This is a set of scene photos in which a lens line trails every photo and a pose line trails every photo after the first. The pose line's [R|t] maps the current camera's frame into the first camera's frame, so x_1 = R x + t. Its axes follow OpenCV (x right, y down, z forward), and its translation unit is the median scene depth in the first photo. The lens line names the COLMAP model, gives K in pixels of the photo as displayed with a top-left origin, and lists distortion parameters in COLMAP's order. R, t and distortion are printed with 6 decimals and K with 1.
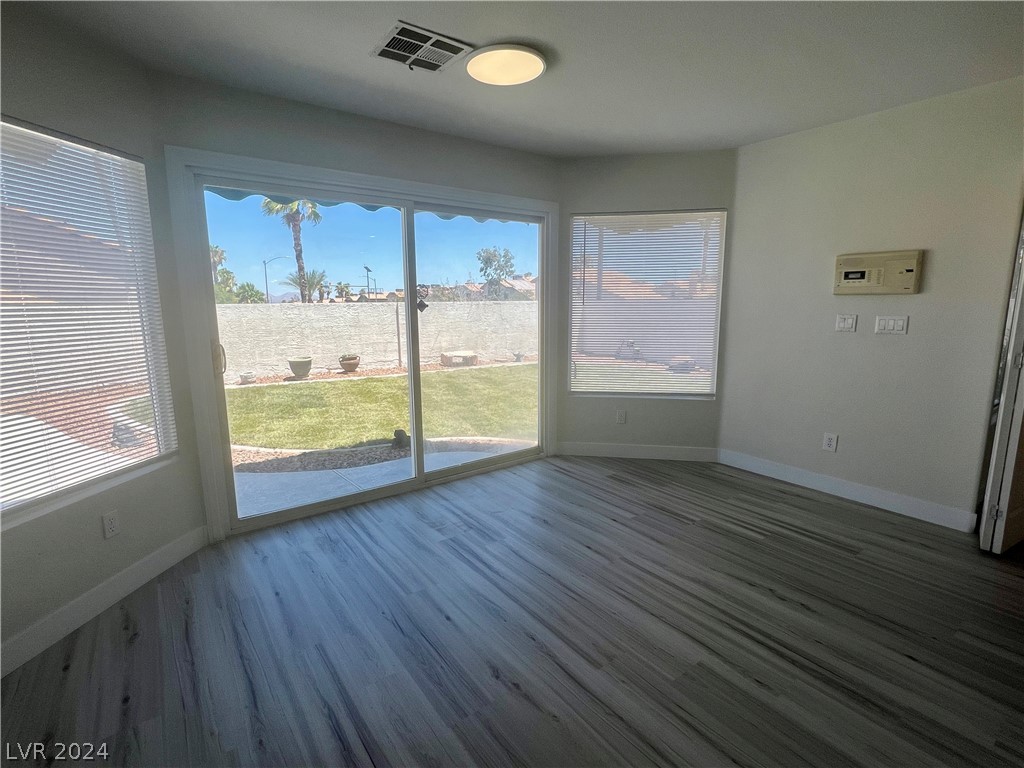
lens RADIAL K [[493.6, 0, 513.8], [0, 493.6, 385.3], [0, 0, 1]] dist [-0.000222, 0.000502]
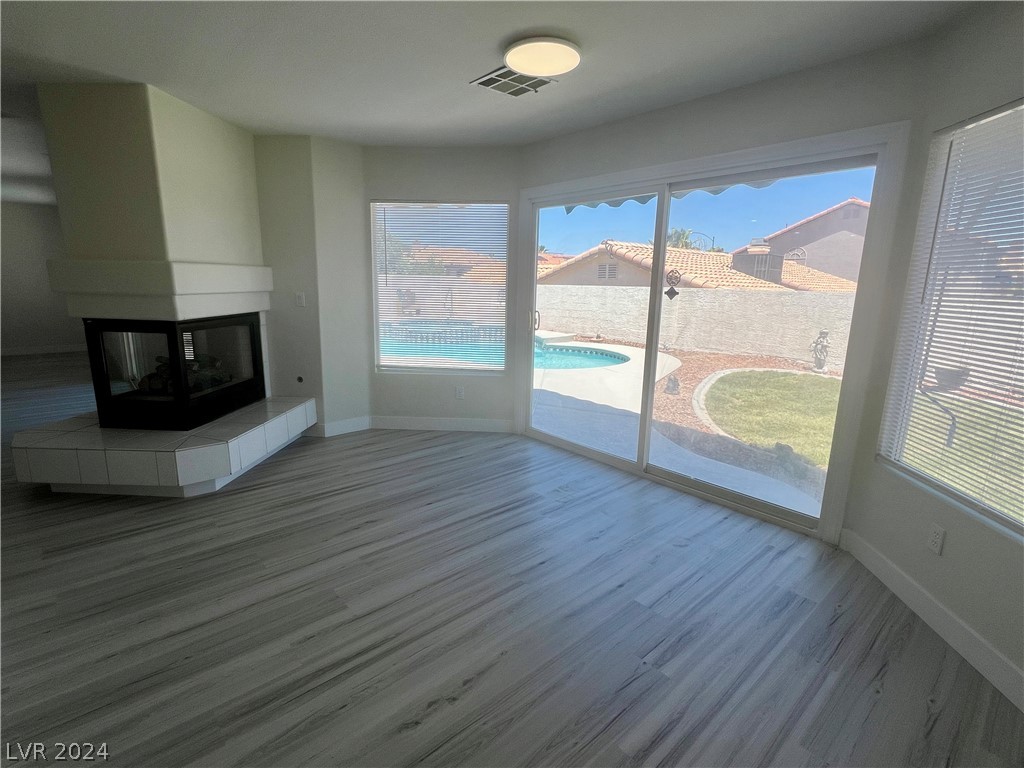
lens RADIAL K [[493.6, 0, 513.8], [0, 493.6, 385.3], [0, 0, 1]] dist [-0.000222, 0.000502]
pose [[0.093368, 0.210511, -0.973123, 0.893202], [-0.189899, 0.963215, 0.190148, -0.134839], [0.977354, 0.167041, 0.129909, 0.728338]]
